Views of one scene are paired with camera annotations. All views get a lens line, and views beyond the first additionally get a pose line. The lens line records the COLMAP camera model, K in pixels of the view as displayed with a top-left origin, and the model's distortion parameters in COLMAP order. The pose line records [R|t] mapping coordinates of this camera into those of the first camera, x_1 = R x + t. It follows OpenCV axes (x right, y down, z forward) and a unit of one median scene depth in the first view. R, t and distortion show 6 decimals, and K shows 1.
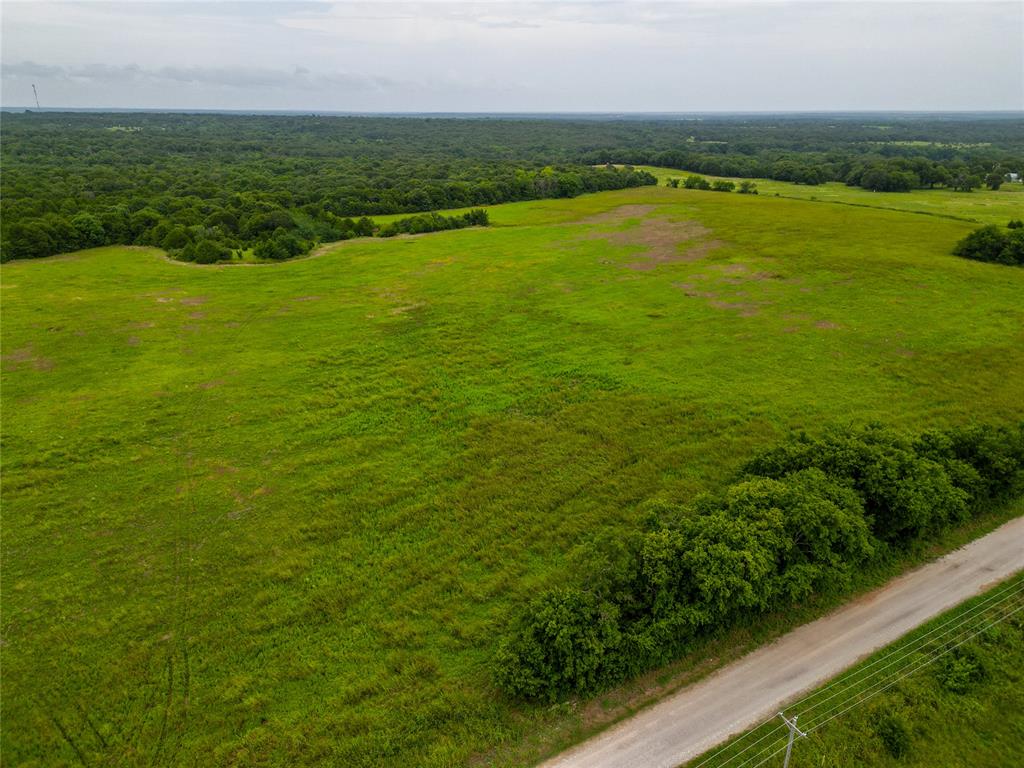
lens RADIAL K [[717.4, 0, 512.5], [0, 717.4, 383.2], [0, 0, 1]] dist [0.061133, -0.045291]
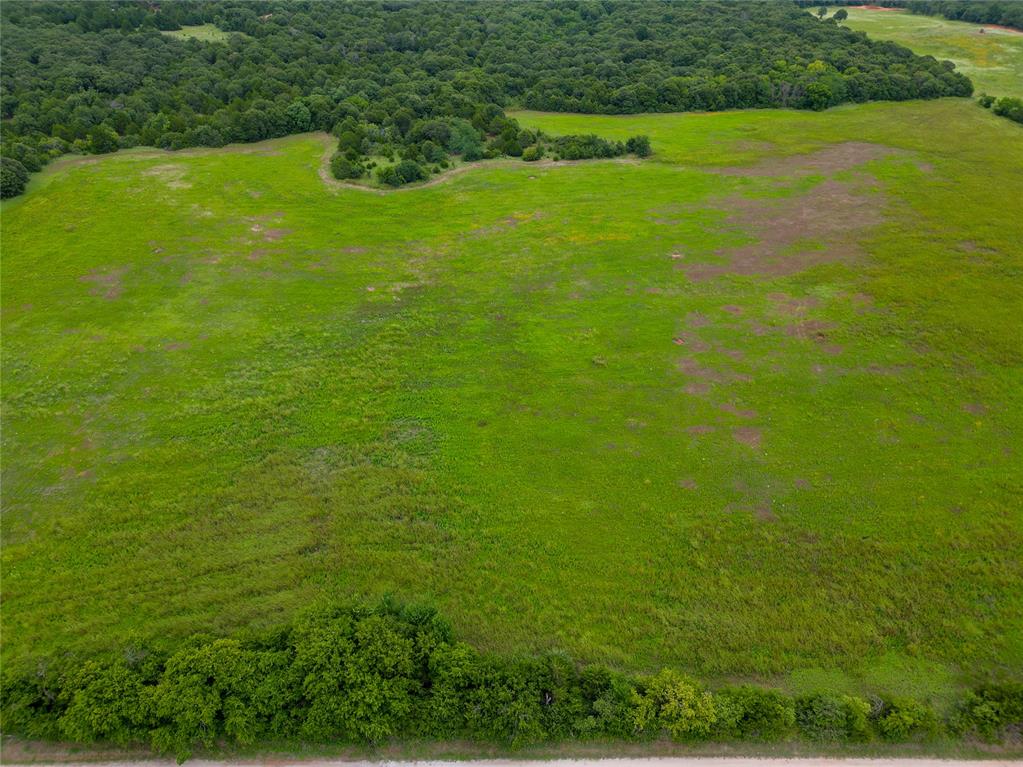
lens RADIAL K [[716.7, 0, 511.6], [0, 716.7, 387.9], [0, 0, 1]] dist [0.061133, -0.045291]
pose [[0.859924, 0.305762, -0.408706, 0.250309], [-0.188240, 0.934254, 0.302877, -0.165702], [0.474444, -0.183516, 0.860944, 0.052454]]
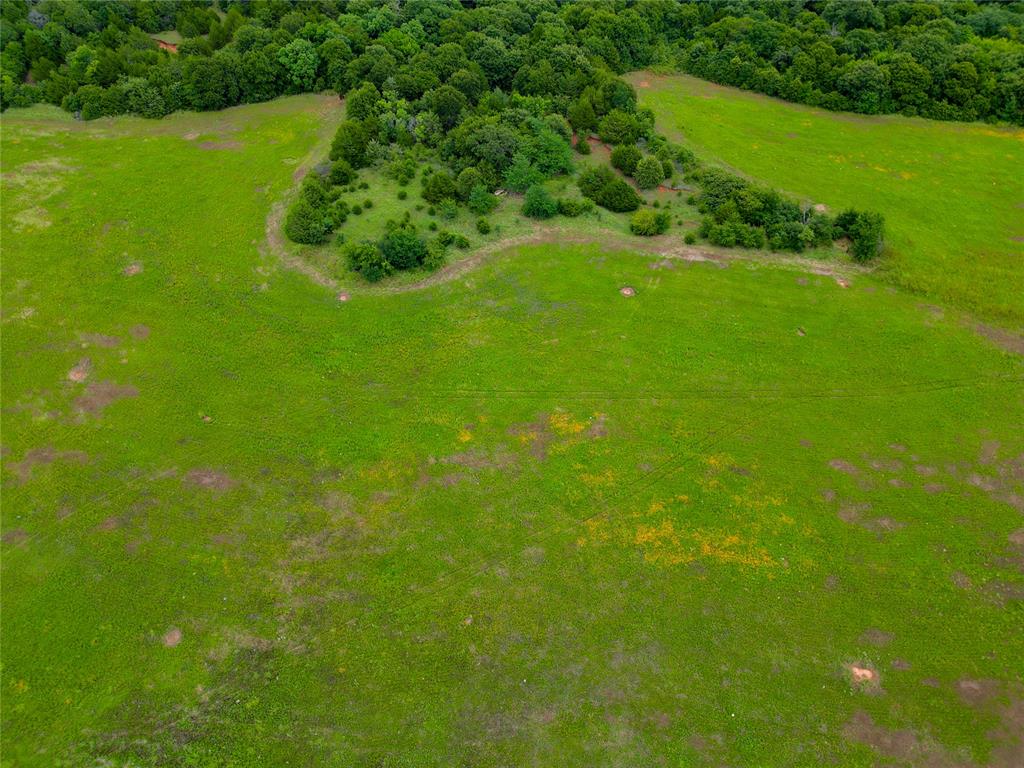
lens RADIAL K [[717.4, 0, 515.4], [0, 717.4, 384.1], [0, 0, 1]] dist [0.061133, -0.045291]
pose [[0.688904, 0.551474, -0.470412, 0.064629], [-0.266431, 0.796196, 0.543219, -0.308465], [0.674111, -0.248894, 0.695432, 0.423473]]
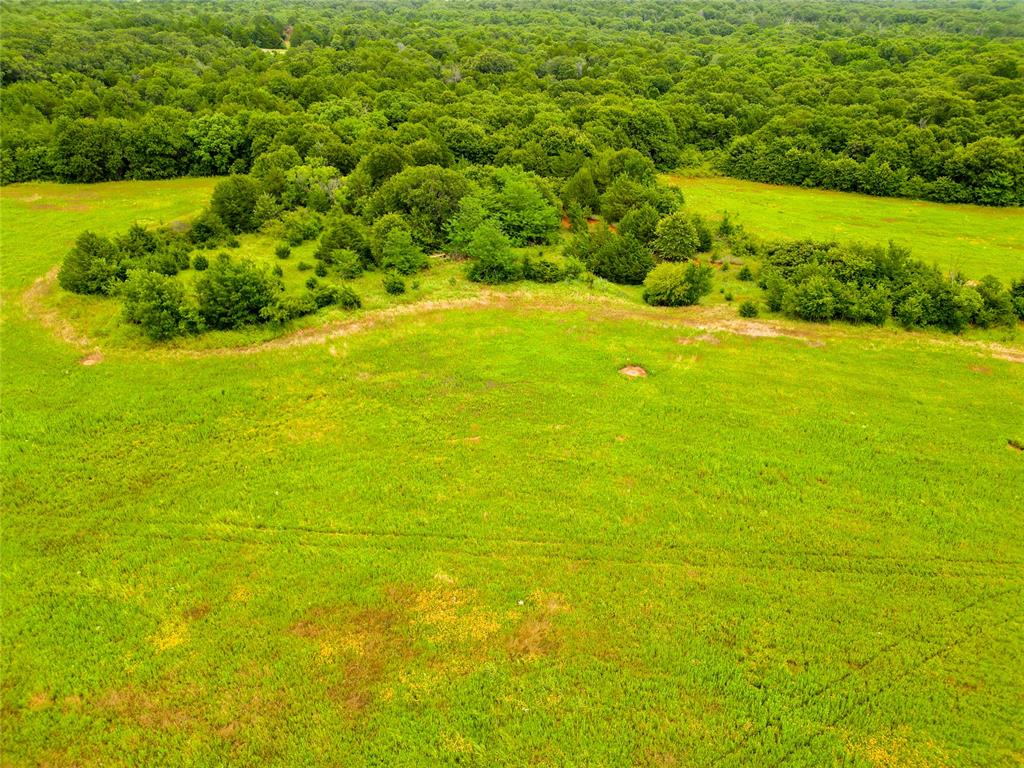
lens RADIAL K [[717.4, 0, 516.5], [0, 717.4, 383.3], [0, 0, 1]] dist [0.061133, -0.045291]
pose [[0.636540, 0.383112, -0.669359, 0.008445], [-0.281651, 0.923426, 0.260687, -0.188817], [0.717976, 0.022588, 0.695701, 0.590670]]
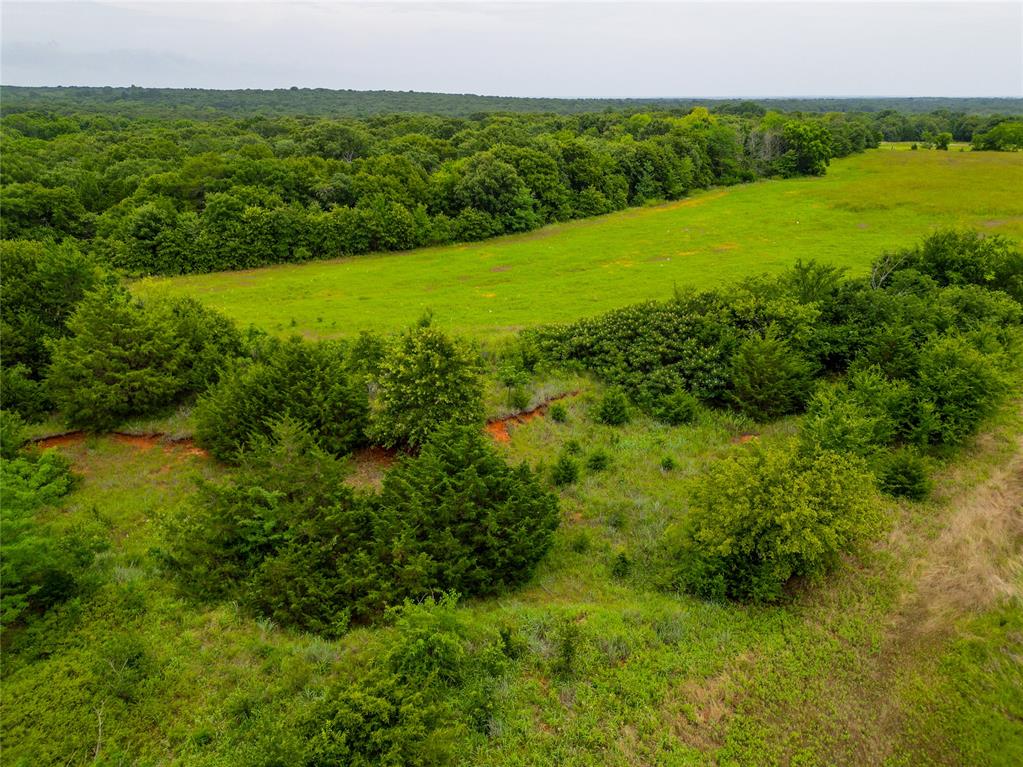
lens RADIAL K [[716.7, 0, 515.8], [0, 716.7, 383.3], [0, 0, 1]] dist [0.061133, -0.045291]
pose [[0.980464, -0.073860, 0.182304, -0.182429], [0.070928, 0.997226, 0.022561, -0.188386], [-0.183464, -0.009190, 0.982983, 0.731826]]
